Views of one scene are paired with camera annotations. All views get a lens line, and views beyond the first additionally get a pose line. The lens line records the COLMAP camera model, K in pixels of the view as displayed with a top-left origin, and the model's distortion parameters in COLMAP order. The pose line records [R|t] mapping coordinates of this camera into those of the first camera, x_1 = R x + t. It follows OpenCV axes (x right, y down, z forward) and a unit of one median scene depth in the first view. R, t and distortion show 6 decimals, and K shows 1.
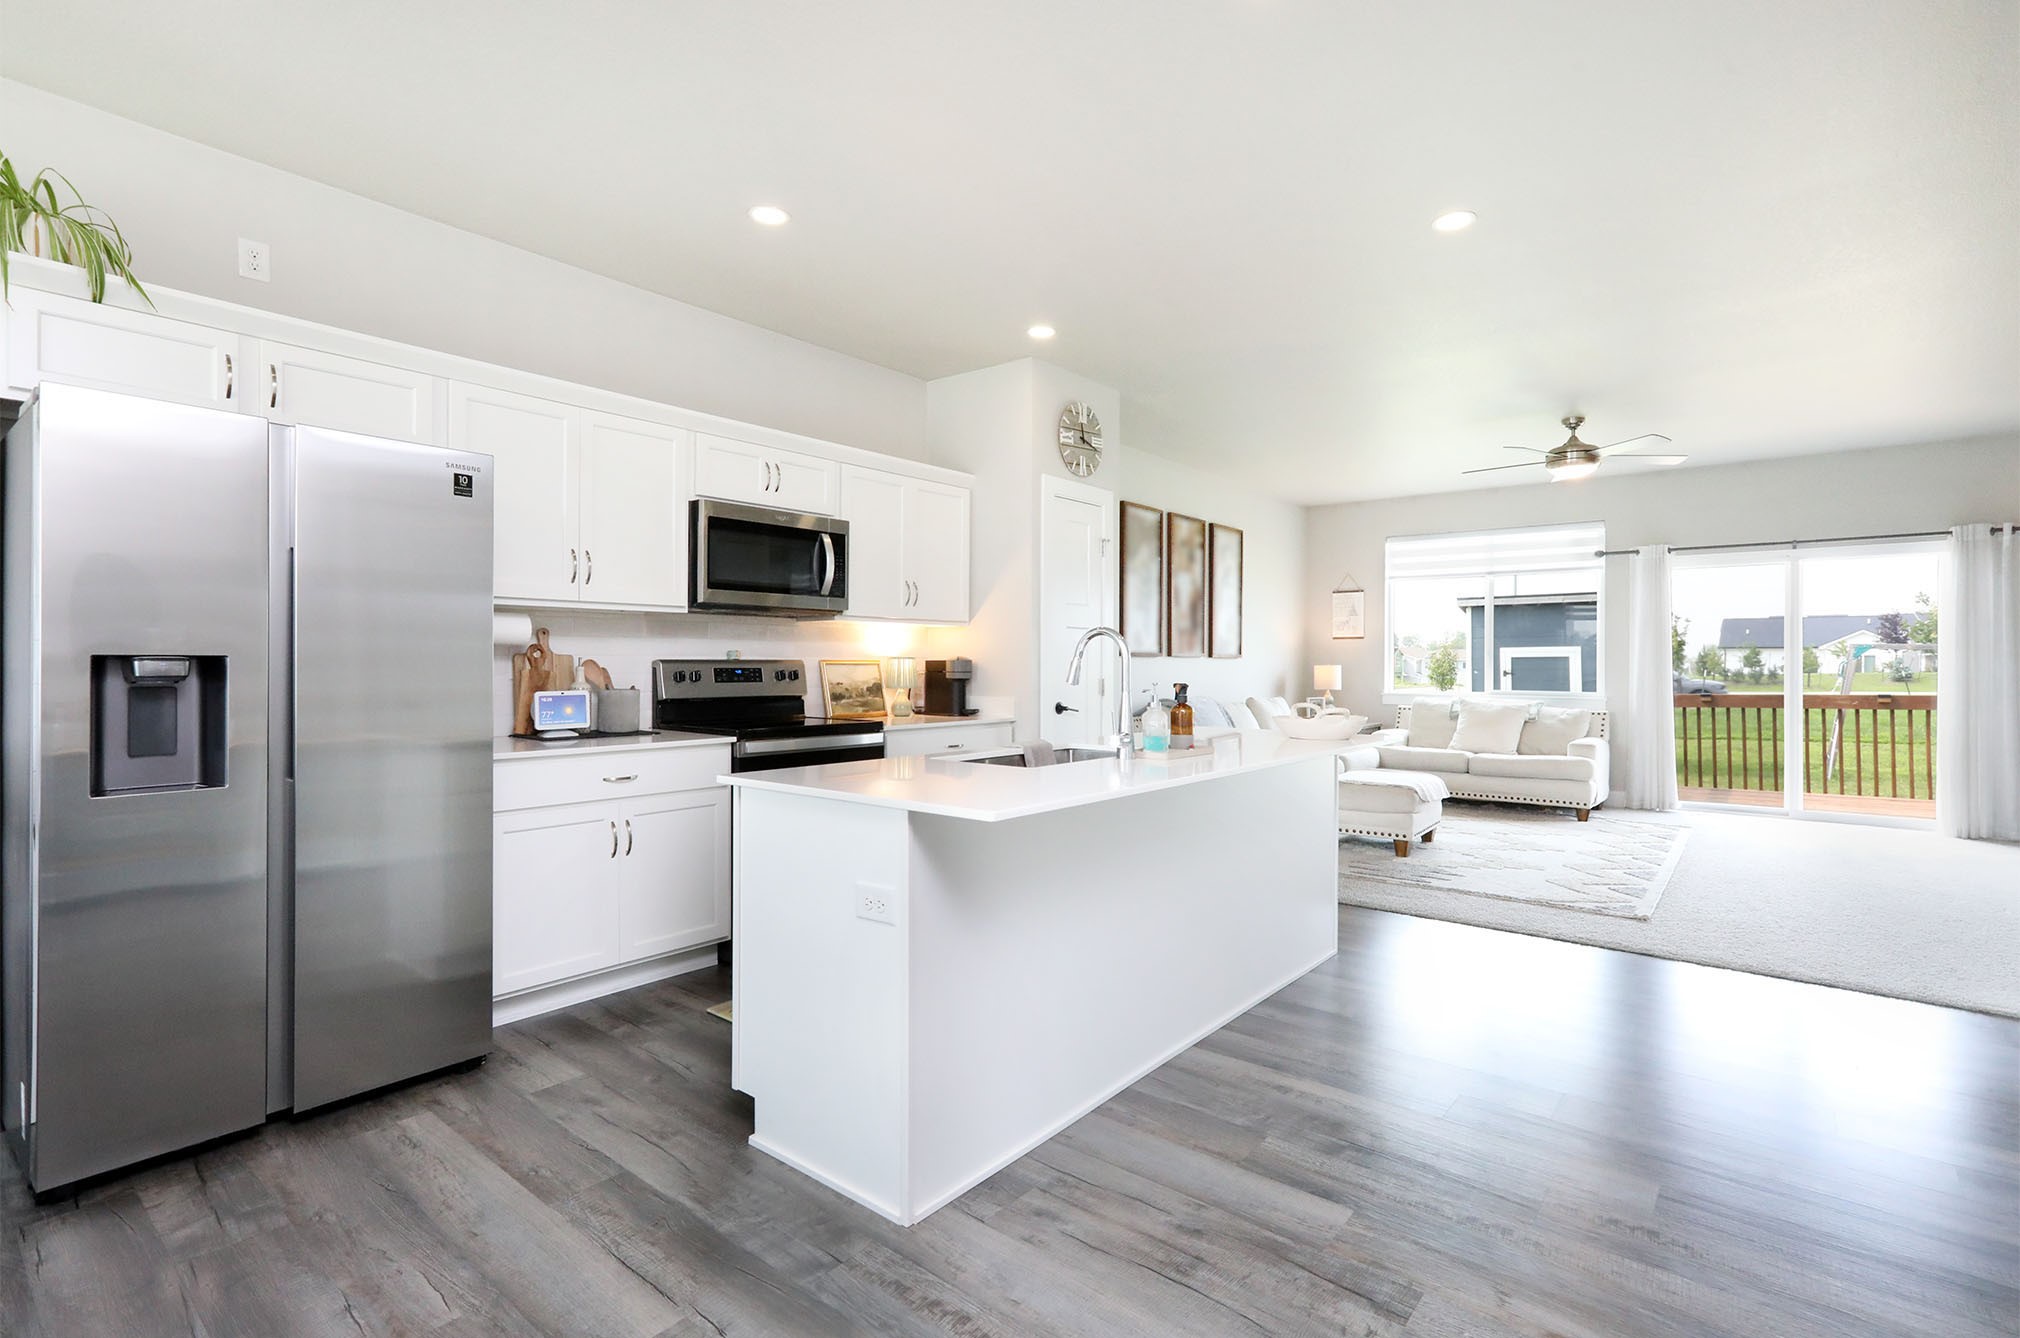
lens RADIAL K [[943.7, 0, 1010.0], [0, 943.7, 669.0], [0, 0, 1]] dist [-0.001013, 0.000200]
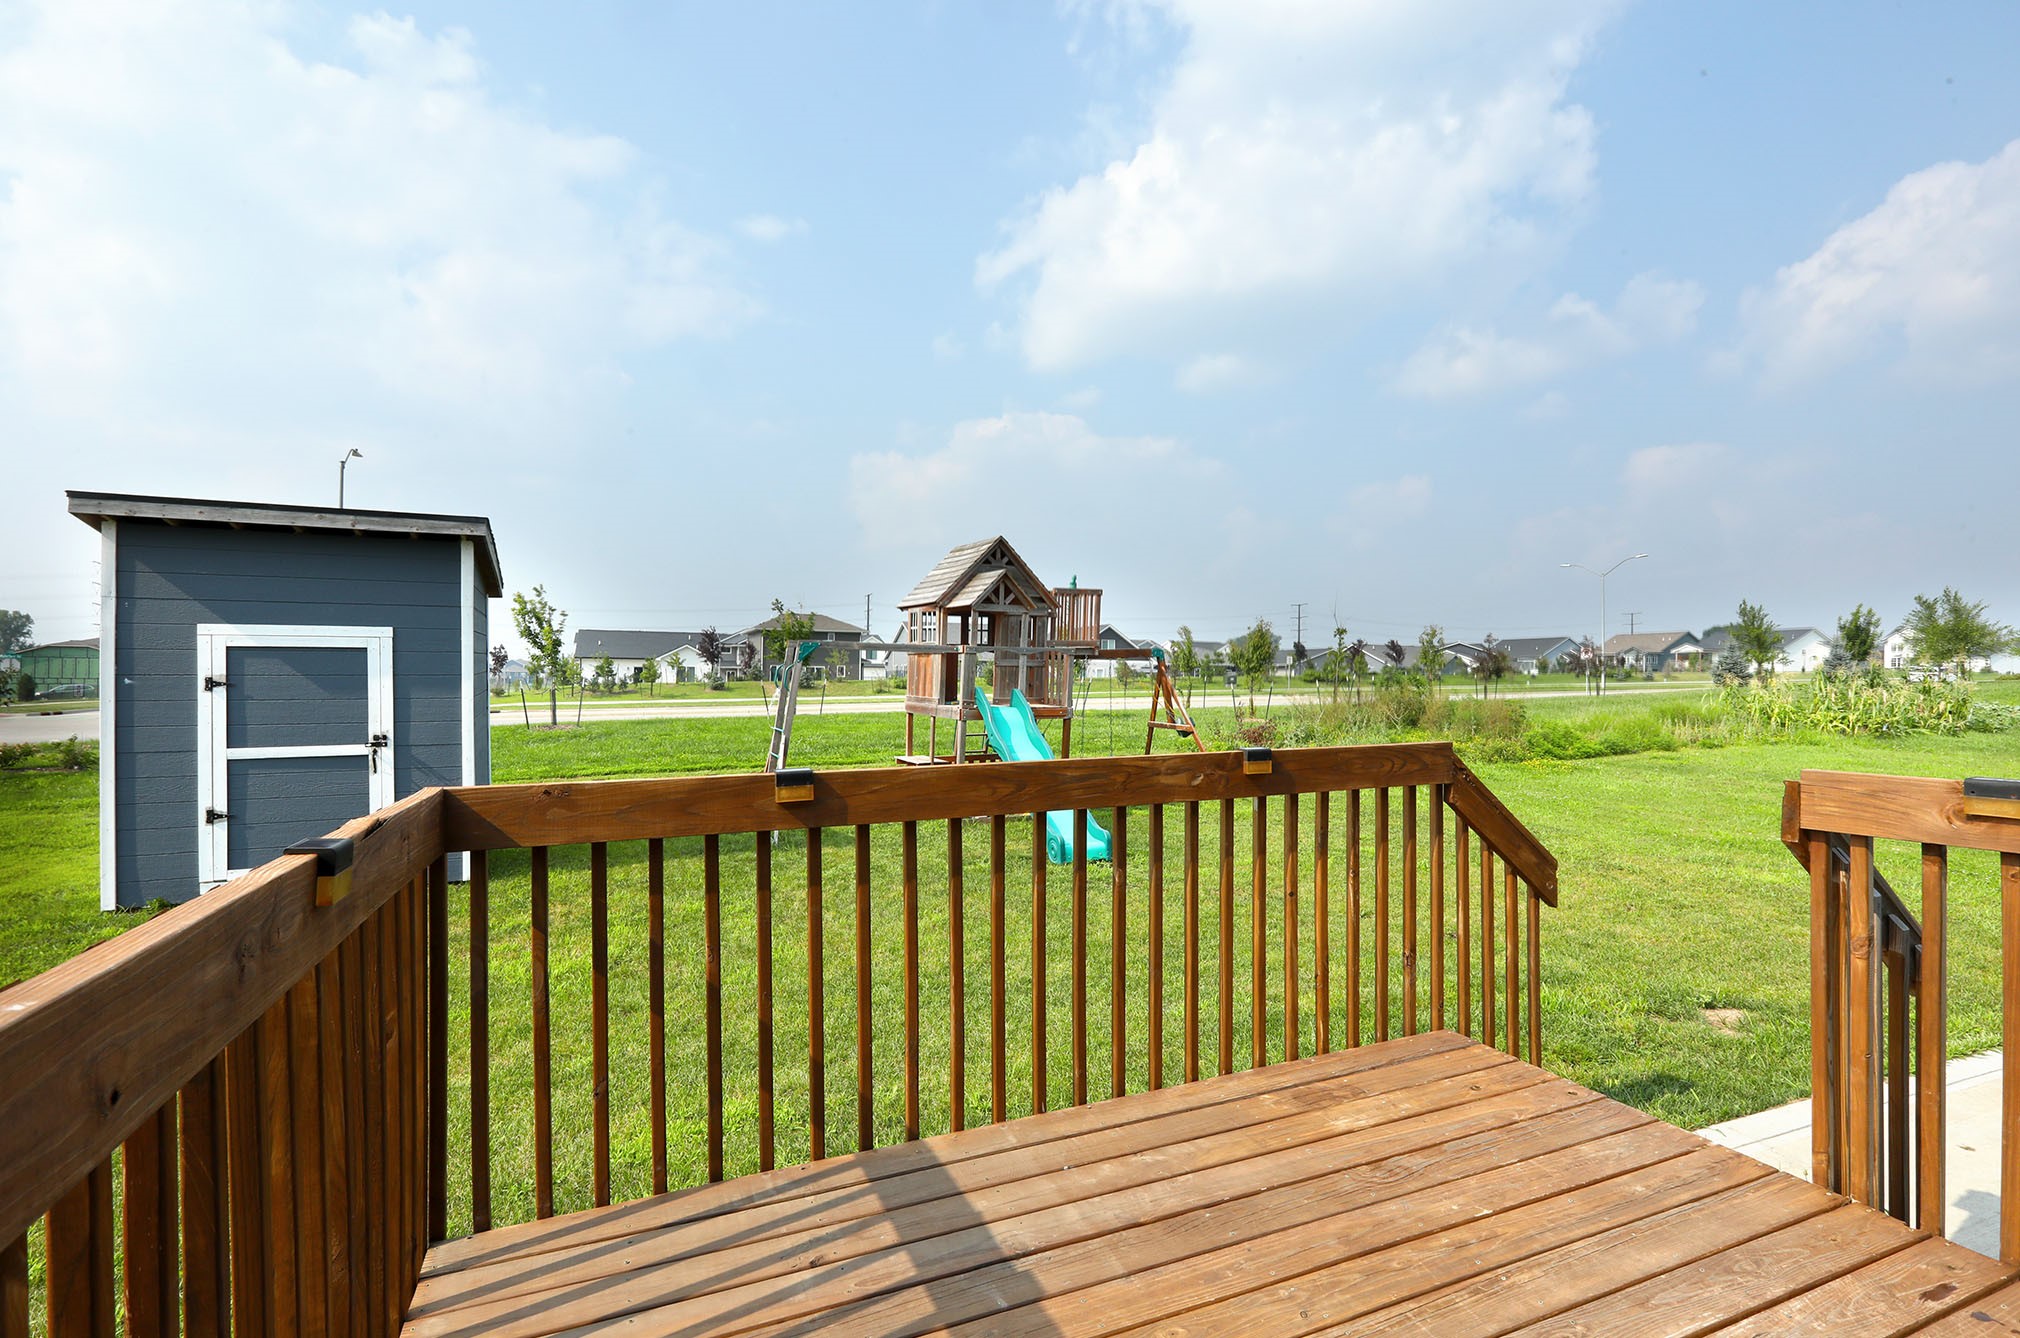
lens RADIAL K [[943.7, 0, 1010.0], [0, 943.7, 669.0], [0, 0, 1]] dist [-0.001013, 0.000200]
pose [[0.469312, 0.012943, 0.882937, 1.273420], [-0.004358, 0.999914, -0.012342, 0.006858], [-0.883021, 0.001944, 0.469329, 1.924613]]
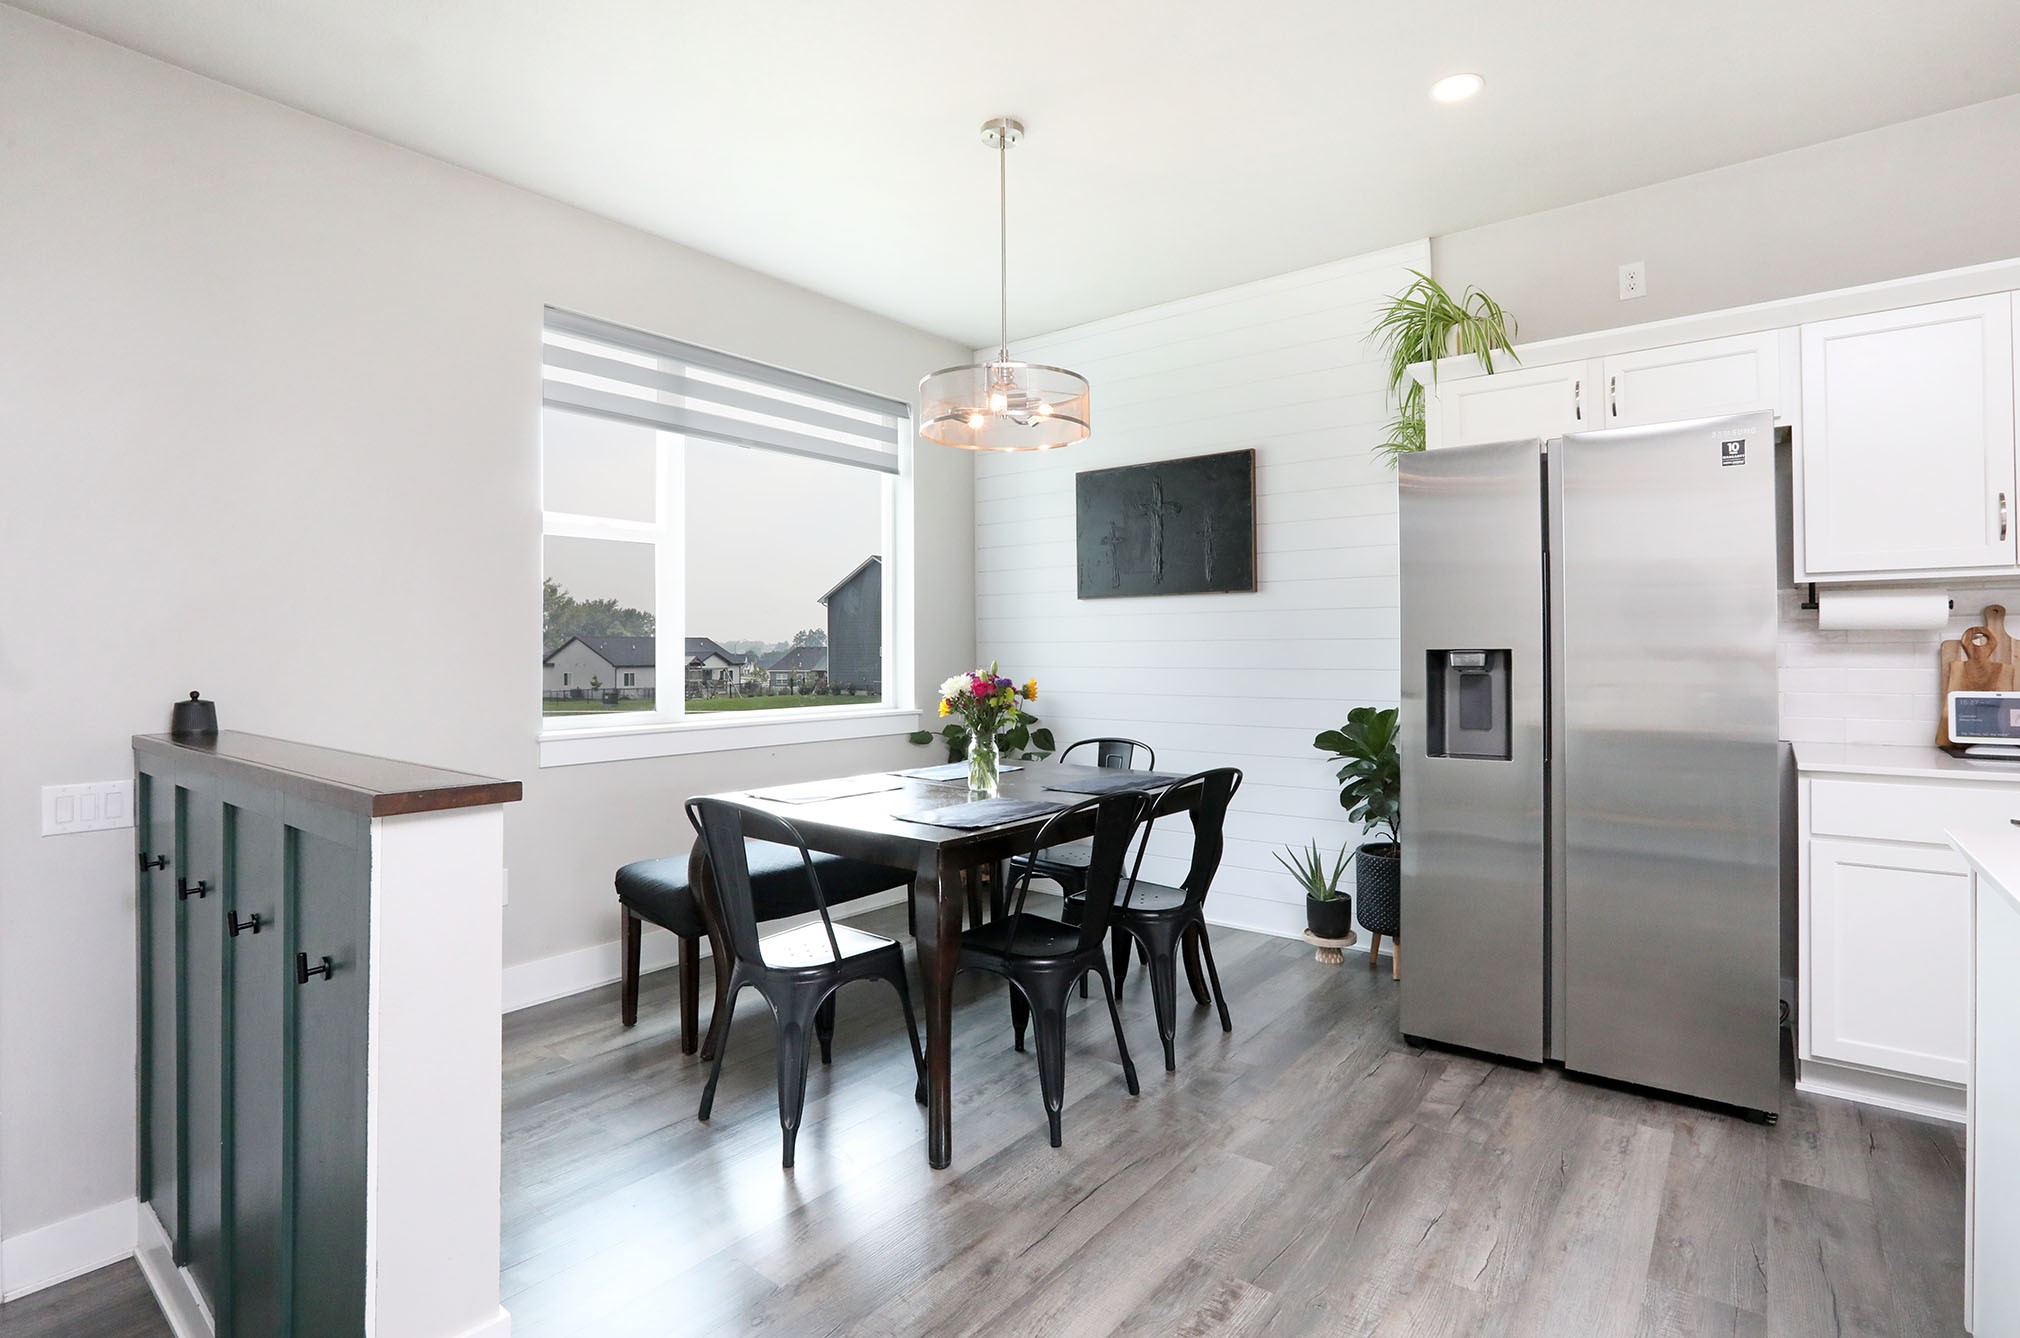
lens RADIAL K [[932.4, 0, 1016.3], [0, 932.4, 657.9], [0, 0, 1]] dist [-0.026816, 0.001337]
pose [[0.017266, 0.000981, -0.999850, 0.178881], [-0.000610, 0.999999, 0.000970, -0.002392], [0.999851, 0.000593, 0.017266, 0.212492]]
